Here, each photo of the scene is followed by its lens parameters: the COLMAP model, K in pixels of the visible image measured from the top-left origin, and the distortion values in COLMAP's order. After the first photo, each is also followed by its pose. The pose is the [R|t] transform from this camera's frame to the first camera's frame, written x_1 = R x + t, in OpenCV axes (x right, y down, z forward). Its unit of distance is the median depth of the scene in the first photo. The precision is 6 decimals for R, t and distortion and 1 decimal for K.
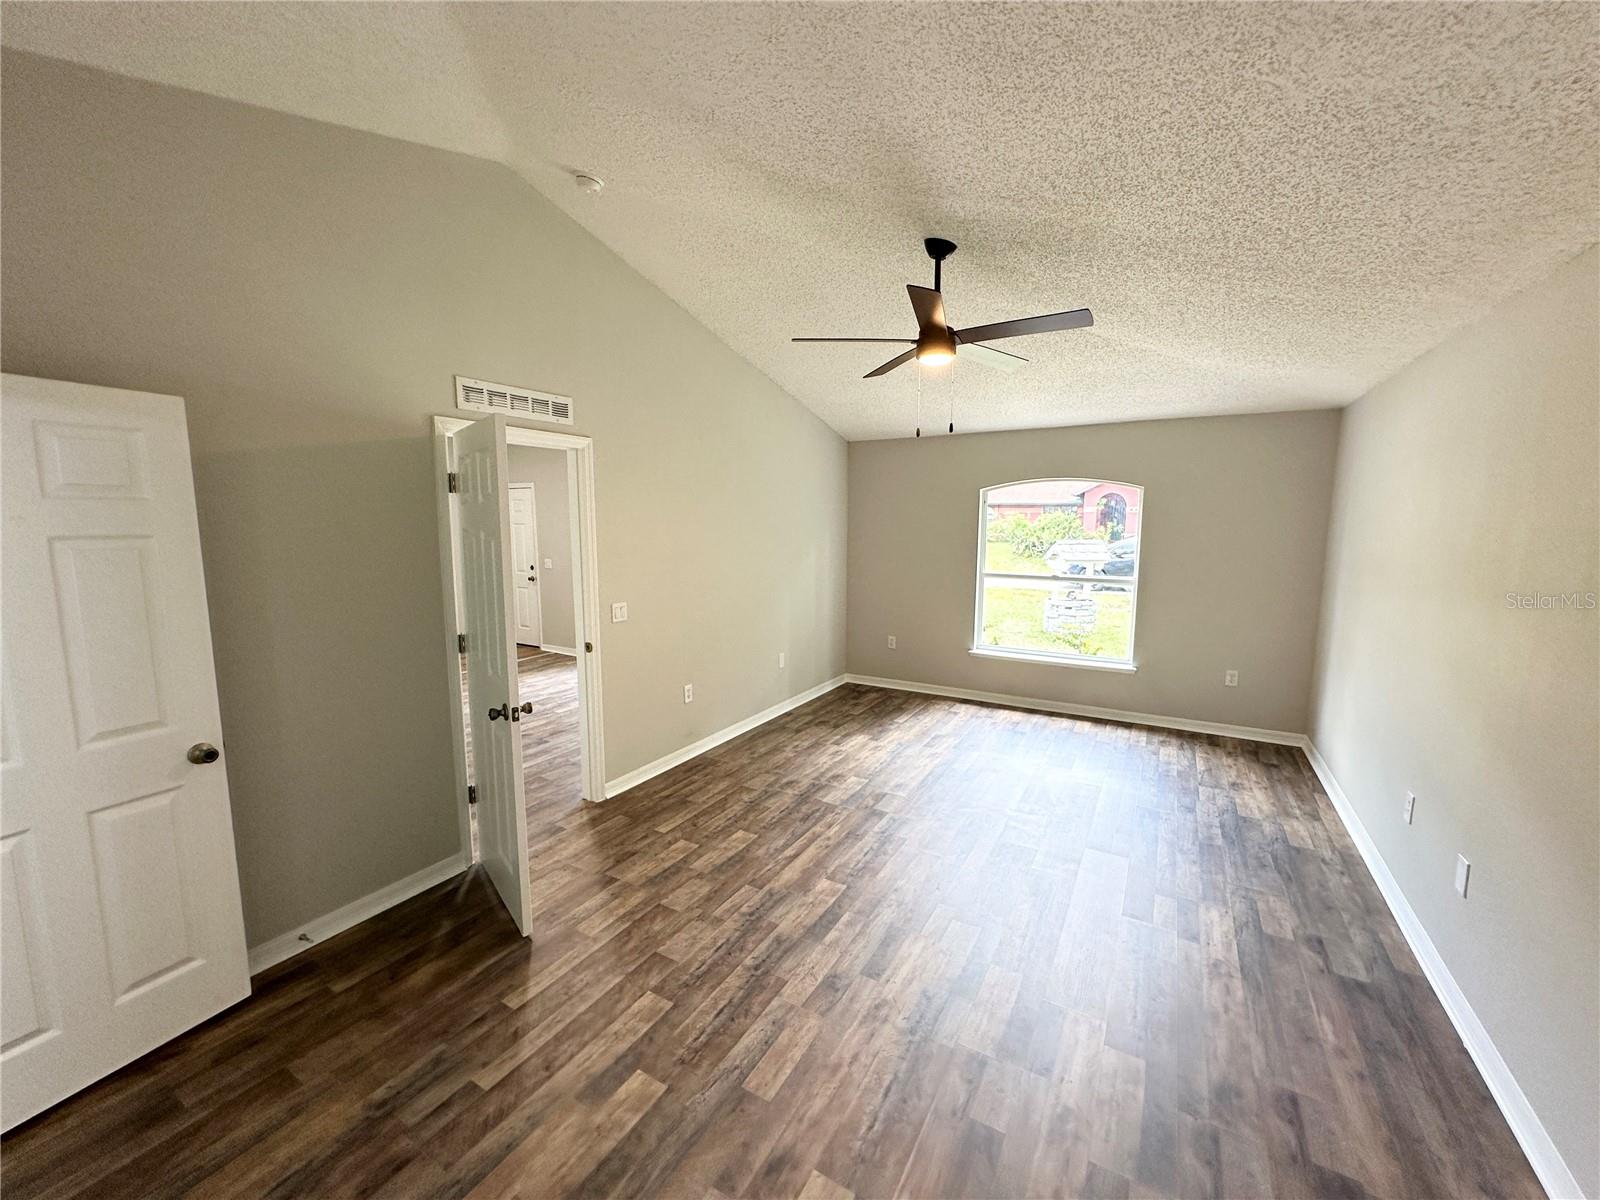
lens RADIAL K [[636.9, 0, 800.0], [0, 636.9, 600.0], [0, 0, 1]] dist [-0.002019, -0.000032]
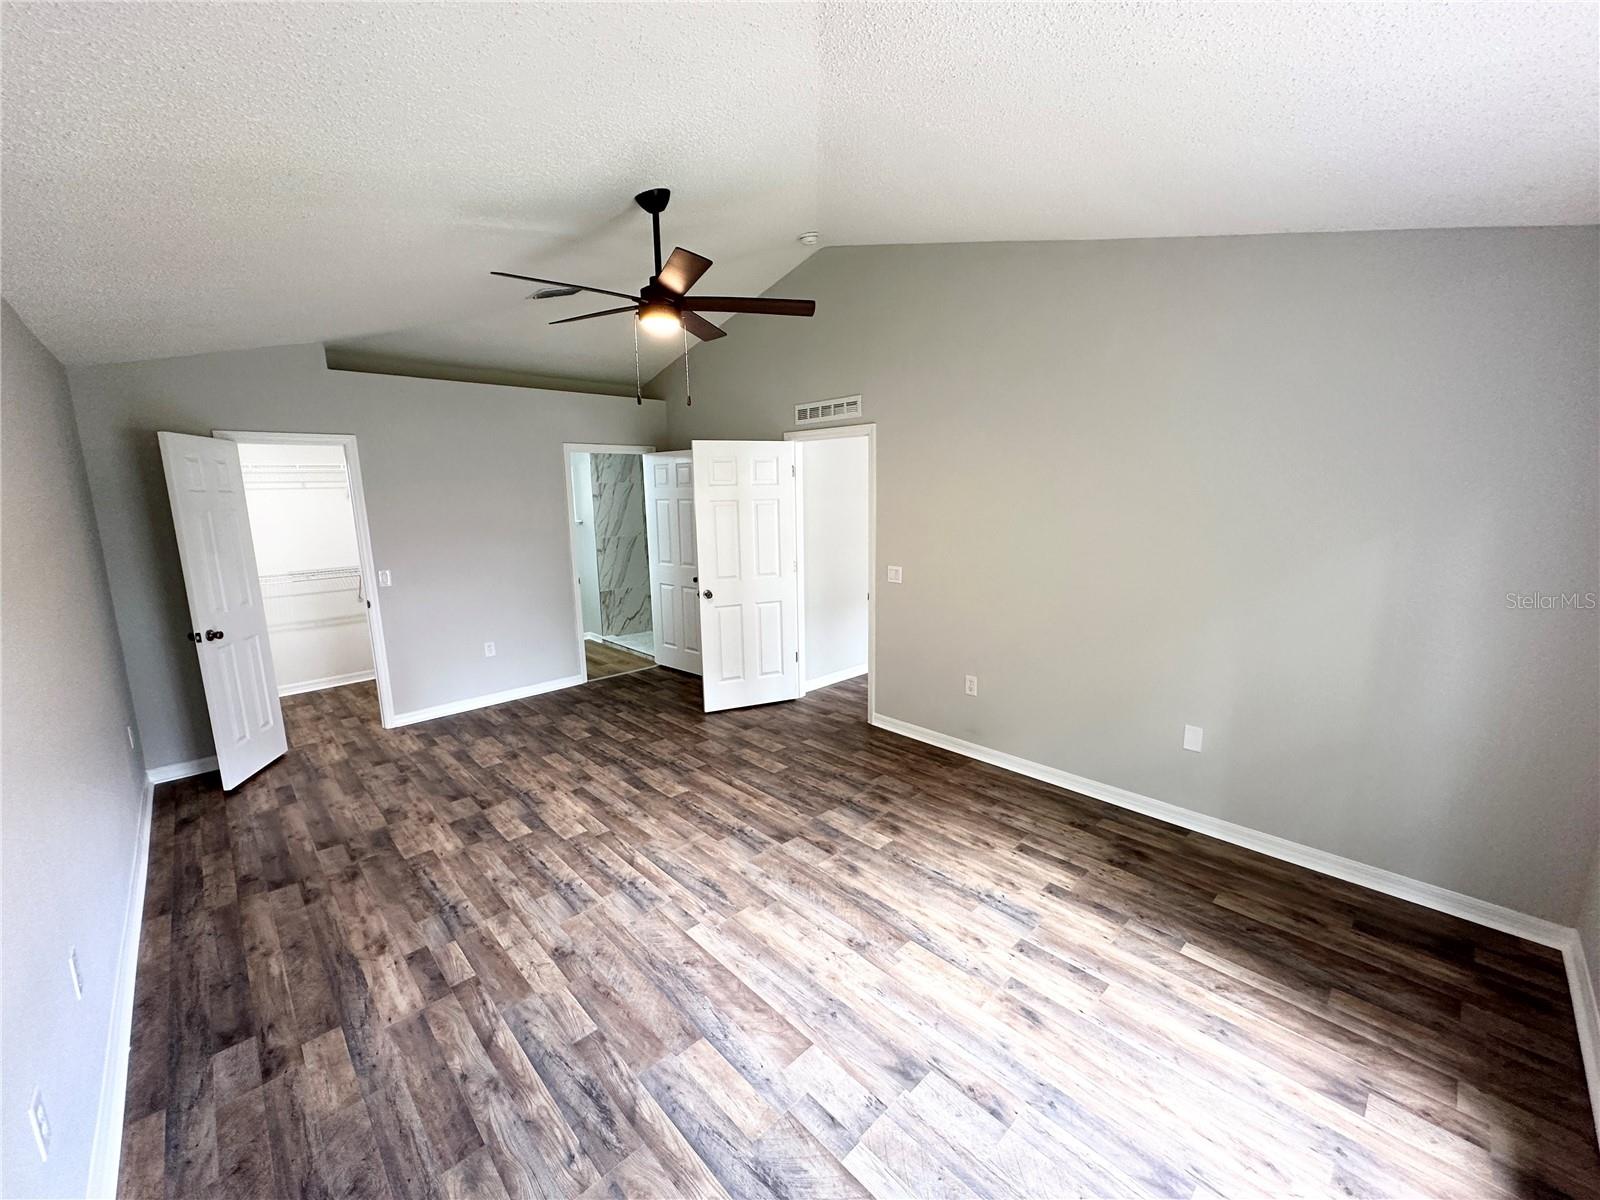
lens RADIAL K [[636.9, 0, 800.0], [0, 636.9, 600.0], [0, 0, 1]] dist [-0.002019, -0.000032]
pose [[-0.271340, 0.167668, -0.947767, 0.887788], [-0.106477, 0.973436, 0.202692, -0.156500], [0.956576, 0.155913, -0.246279, 1.192731]]
